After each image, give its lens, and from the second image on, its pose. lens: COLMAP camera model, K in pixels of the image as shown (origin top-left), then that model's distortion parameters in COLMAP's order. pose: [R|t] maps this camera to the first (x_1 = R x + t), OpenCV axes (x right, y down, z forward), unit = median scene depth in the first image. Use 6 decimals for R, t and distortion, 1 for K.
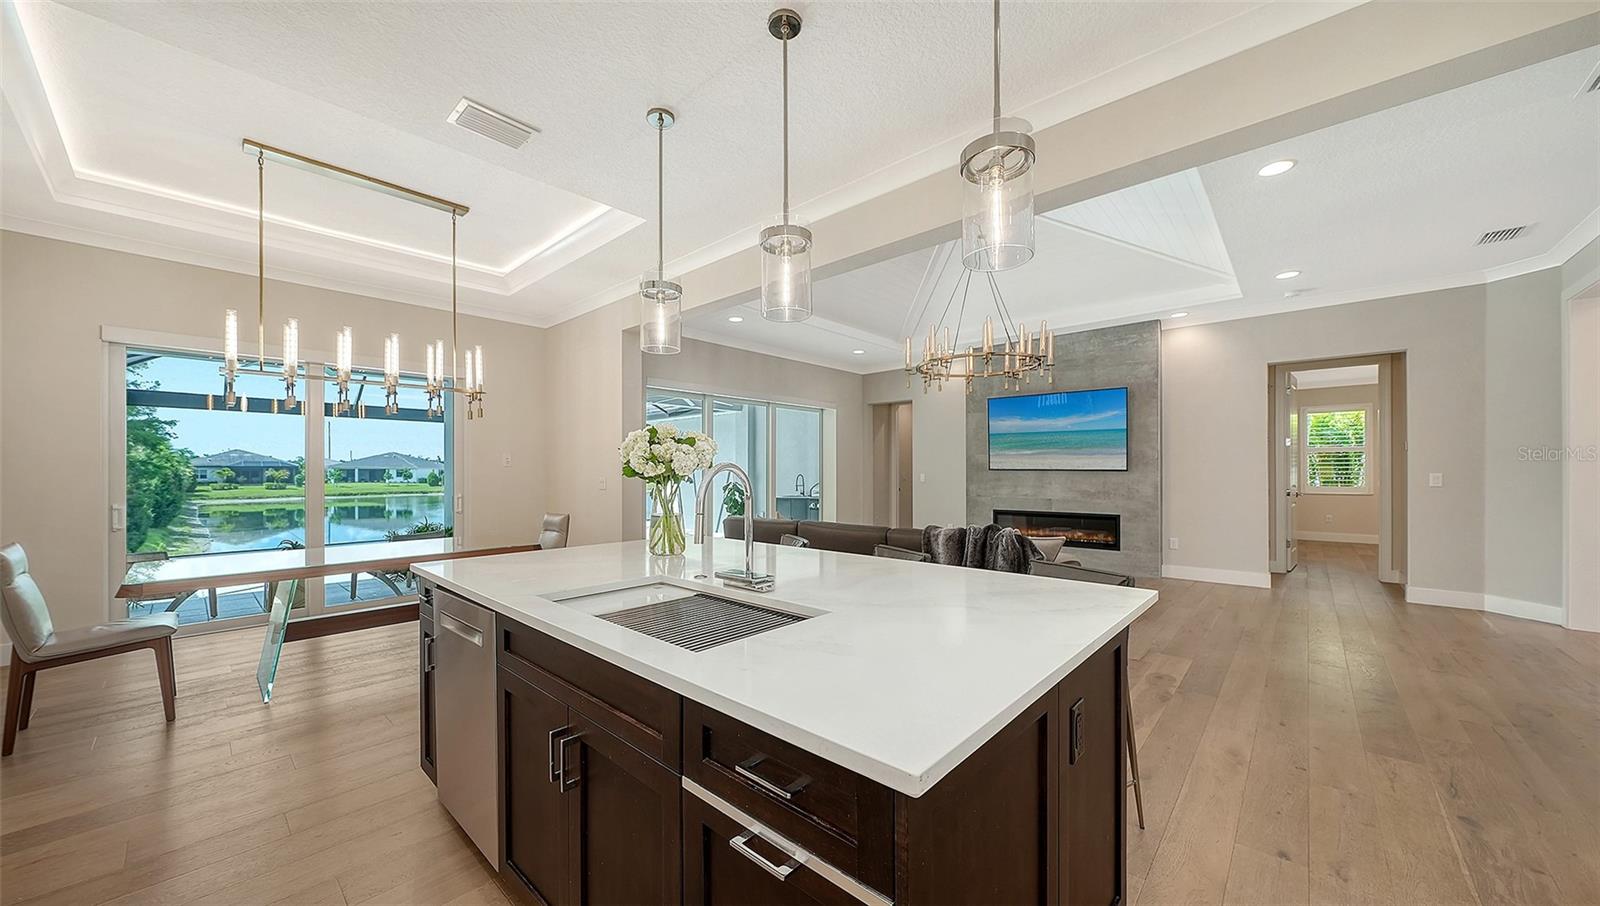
lens RADIAL K [[571.2, 0, 798.3], [0, 571.2, 468.7], [0, 0, 1]] dist [-0.001188, -0.000582]
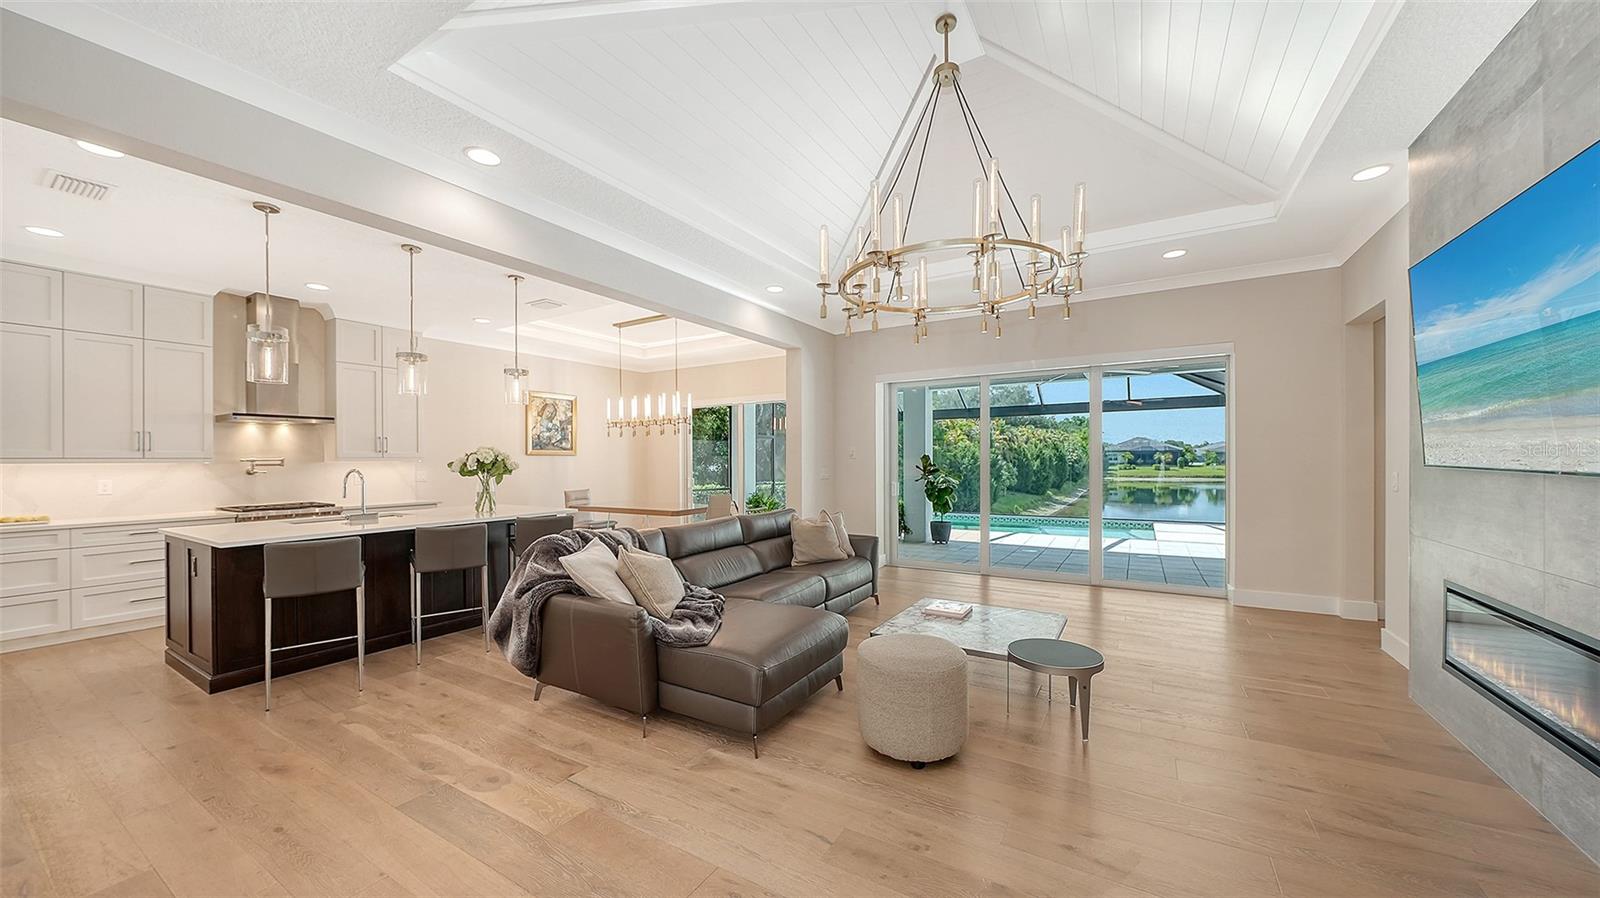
lens RADIAL K [[564.9, 0, 807.1], [0, 564.9, 453.4], [0, 0, 1]] dist [-0.002165, -0.001001]
pose [[0.186962, -0.006907, -0.982343, 0.088029], [0.011501, 0.999922, -0.004841, -0.001282], [0.982300, -0.010393, 0.187026, 0.080079]]
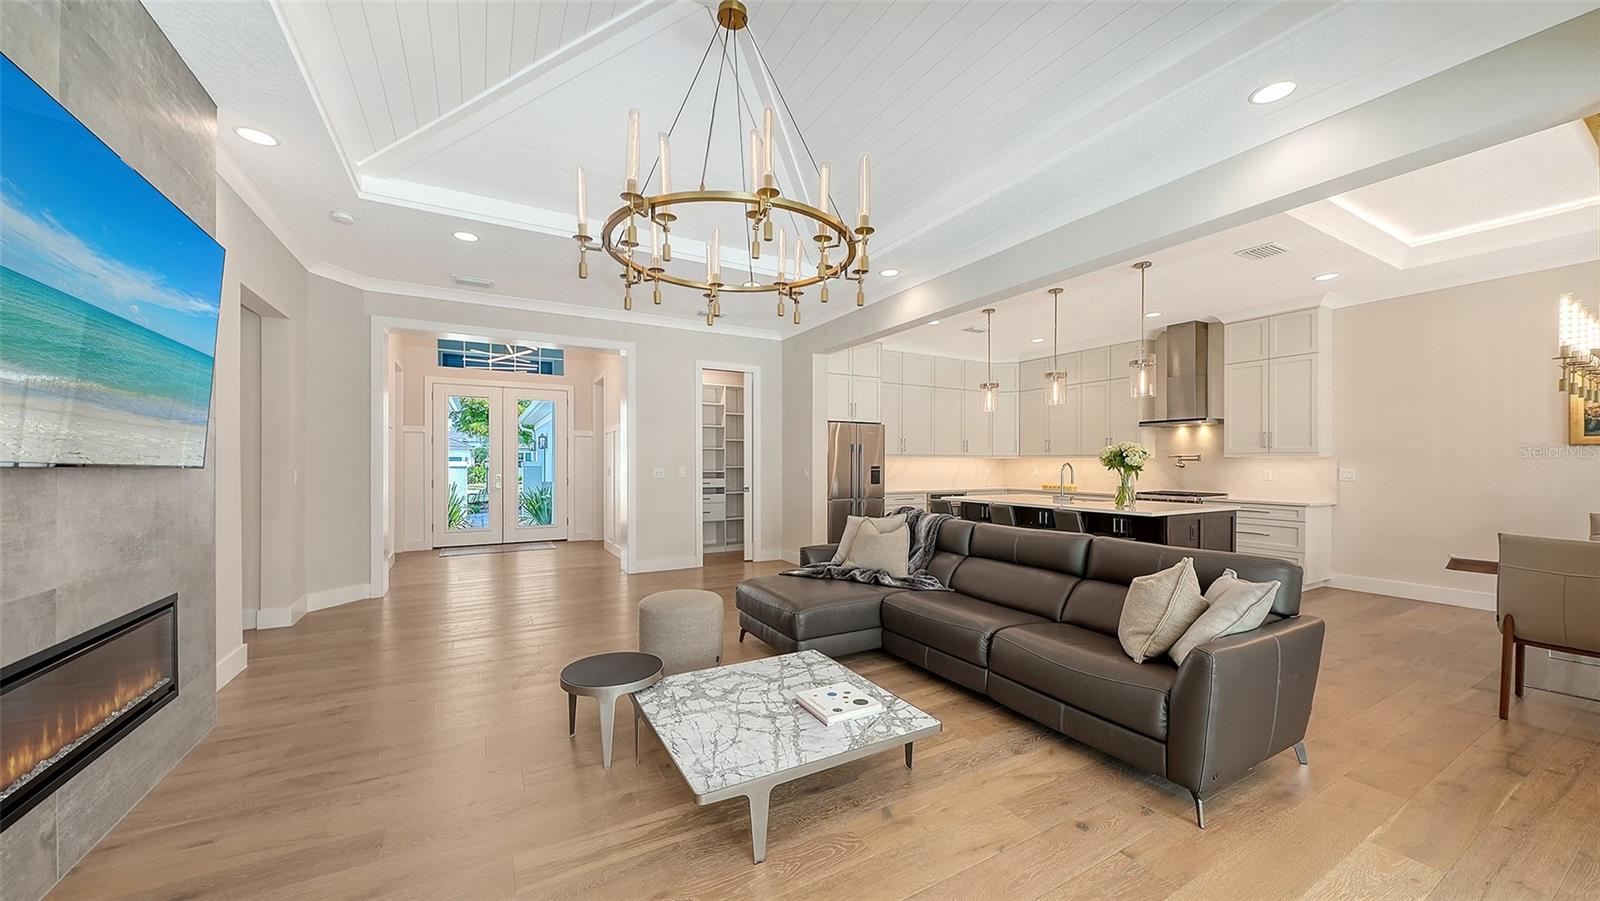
lens RADIAL K [[554.8, 0, 791.6], [0, 554.8, 450.6], [0, 0, 1]] dist [-0.002303, -0.000053]
pose [[-0.945340, 0.012793, 0.325835, 0.011975], [0.003661, 0.999584, -0.028622, 0.000405], [-0.326065, -0.025864, -0.944993, 0.151079]]
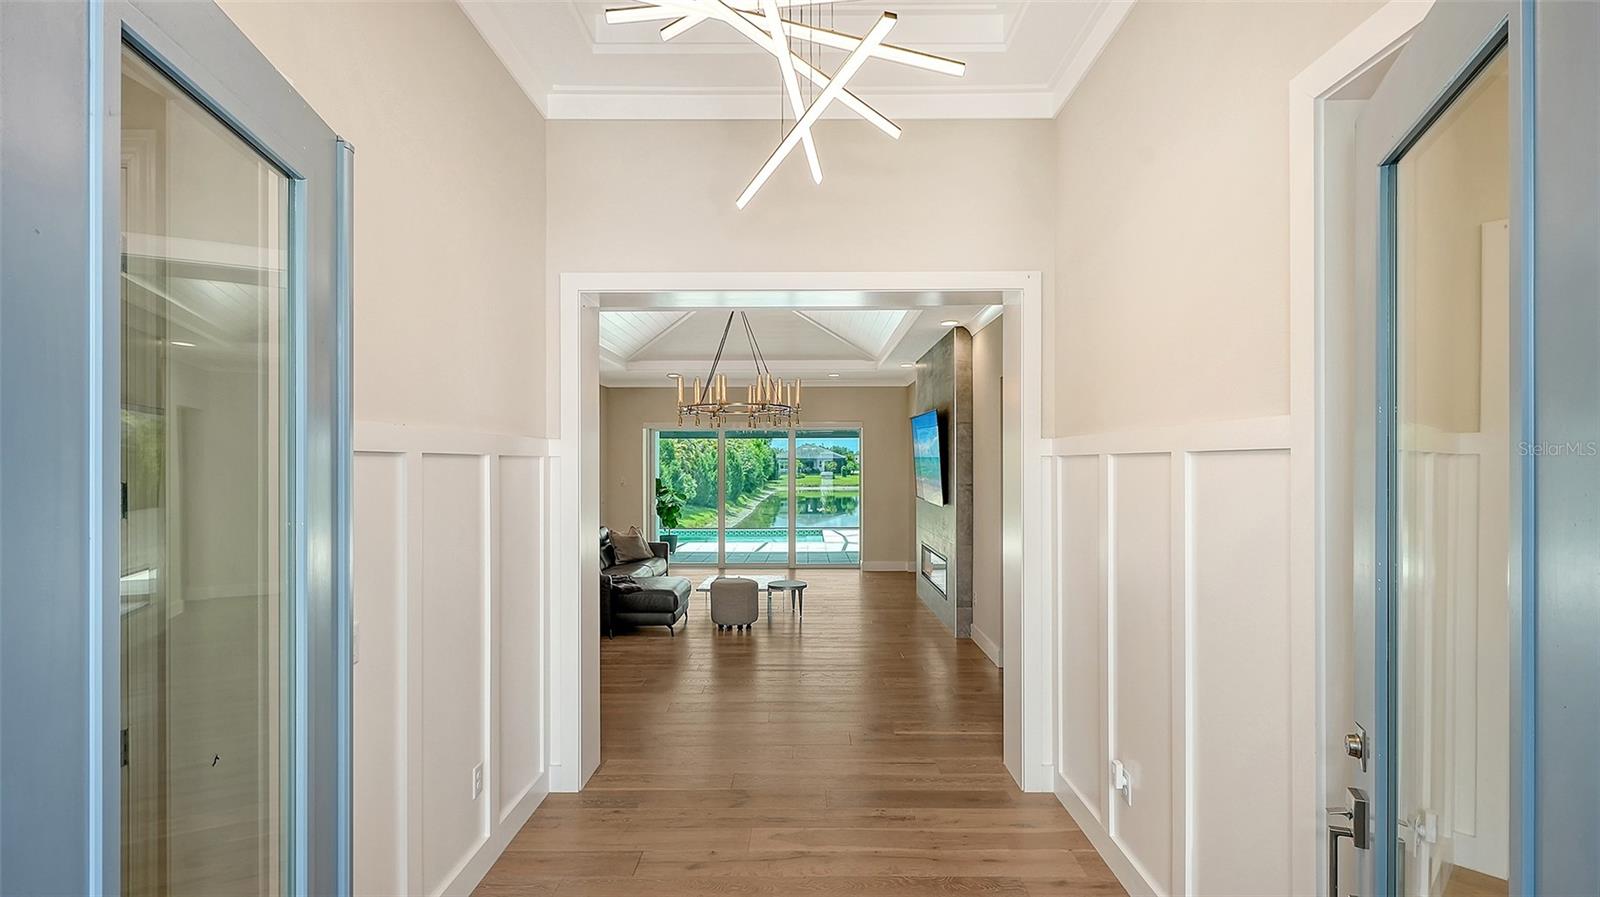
lens RADIAL K [[719.7, 0, 808.0], [0, 719.7, 459.8], [0, 0, 1]] dist [0.000085, -0.000001]
pose [[0.660891, -0.002285, -0.750478, 0.153743], [0.007369, 0.999967, 0.003445, -0.008398], [0.750445, -0.007807, 0.660886, 0.018557]]
